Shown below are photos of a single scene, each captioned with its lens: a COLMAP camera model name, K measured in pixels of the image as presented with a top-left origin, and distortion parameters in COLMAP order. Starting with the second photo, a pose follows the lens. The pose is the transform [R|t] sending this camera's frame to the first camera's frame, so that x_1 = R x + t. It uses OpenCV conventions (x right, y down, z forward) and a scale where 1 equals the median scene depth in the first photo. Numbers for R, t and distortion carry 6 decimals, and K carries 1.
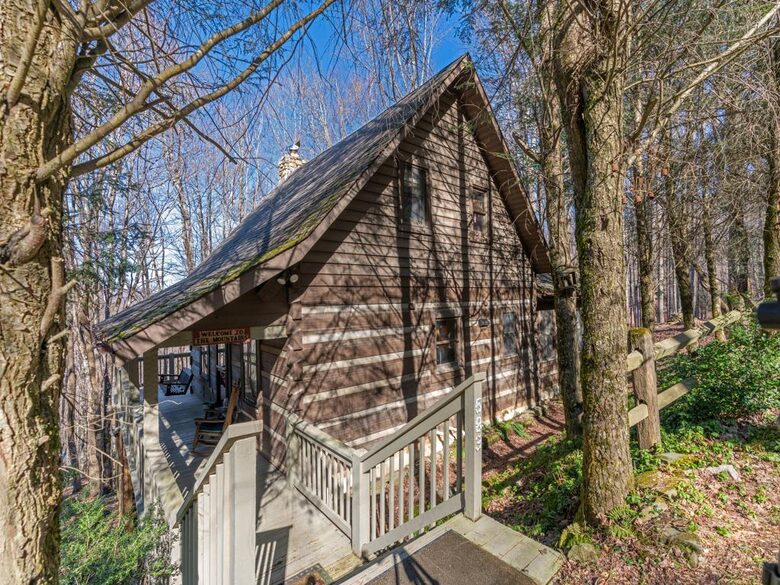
lens RADIAL K [[361.3, 0, 387.7], [0, 361.3, 291.7], [0, 0, 1]] dist [-0.005855, -0.000483]
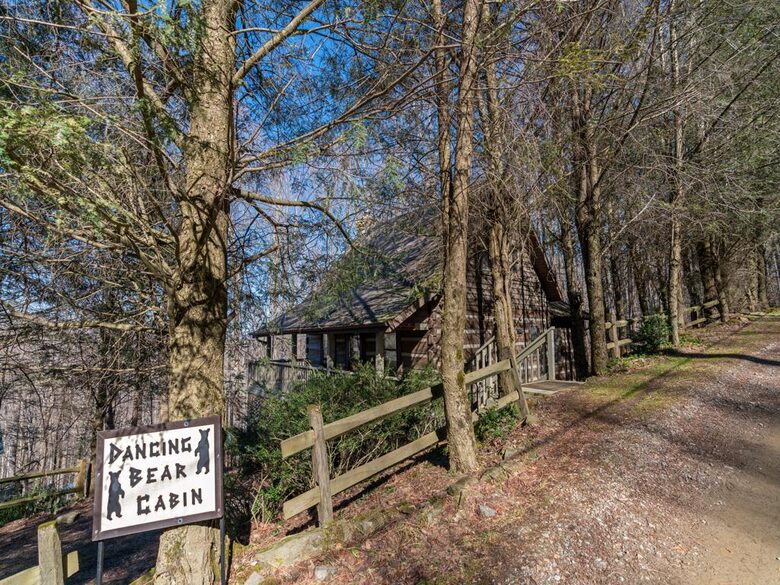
lens RADIAL K [[361.3, 0, 390.0], [0, 361.3, 294.7], [0, 0, 1]] dist [-0.005855, -0.000483]
pose [[0.999612, 0.009023, 0.026367, -0.342218], [-0.006471, 0.995427, -0.095310, 0.080496], [-0.027107, 0.095102, 0.995098, -0.558081]]
